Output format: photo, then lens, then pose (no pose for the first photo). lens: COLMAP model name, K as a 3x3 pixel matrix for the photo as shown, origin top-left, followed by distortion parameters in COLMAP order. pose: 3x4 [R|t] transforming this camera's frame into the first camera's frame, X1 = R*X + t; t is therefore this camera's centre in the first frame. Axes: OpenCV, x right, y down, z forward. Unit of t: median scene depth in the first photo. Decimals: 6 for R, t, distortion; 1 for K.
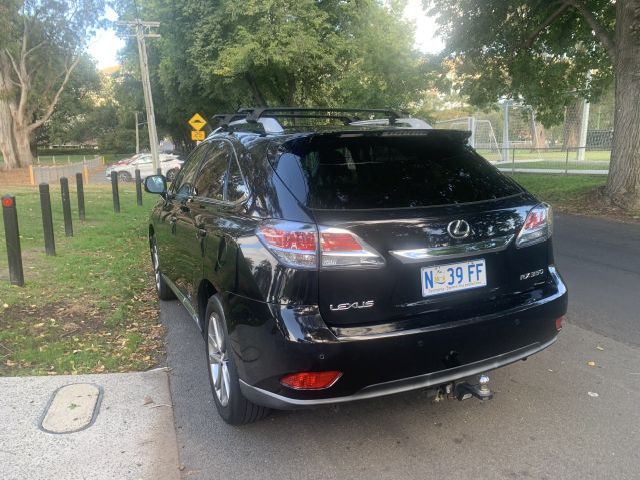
lens RADIAL K [[491.0, 0, 320.1], [0, 491.0, 232.7], [0, 0, 1]] dist [0.025812, -0.016879]
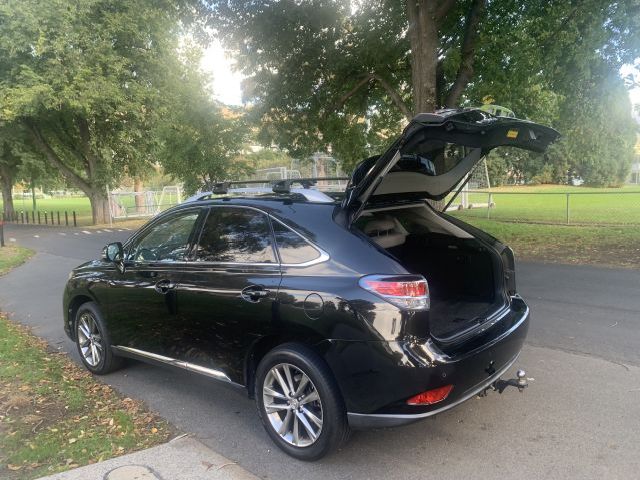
lens RADIAL K [[491.0, 0, 322.3], [0, 491.0, 249.3], [0, 0, 1]] dist [0.025812, -0.016879]
pose [[0.909065, -0.071466, 0.410479, -0.388405], [0.094969, 0.994788, -0.037125, -0.031003], [-0.405686, 0.072732, 0.911114, -0.043377]]
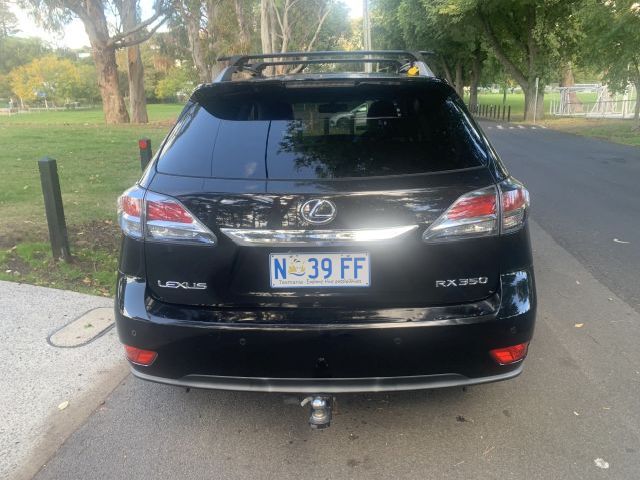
lens RADIAL K [[491.0, 0, 321.8], [0, 491.0, 228.5], [0, 0, 1]] dist [0.025812, -0.016879]
pose [[0.890256, 0.119381, -0.439536, 0.340269], [-0.075700, 0.990399, 0.115673, -0.037921], [0.449125, -0.069706, 0.890746, 0.162435]]
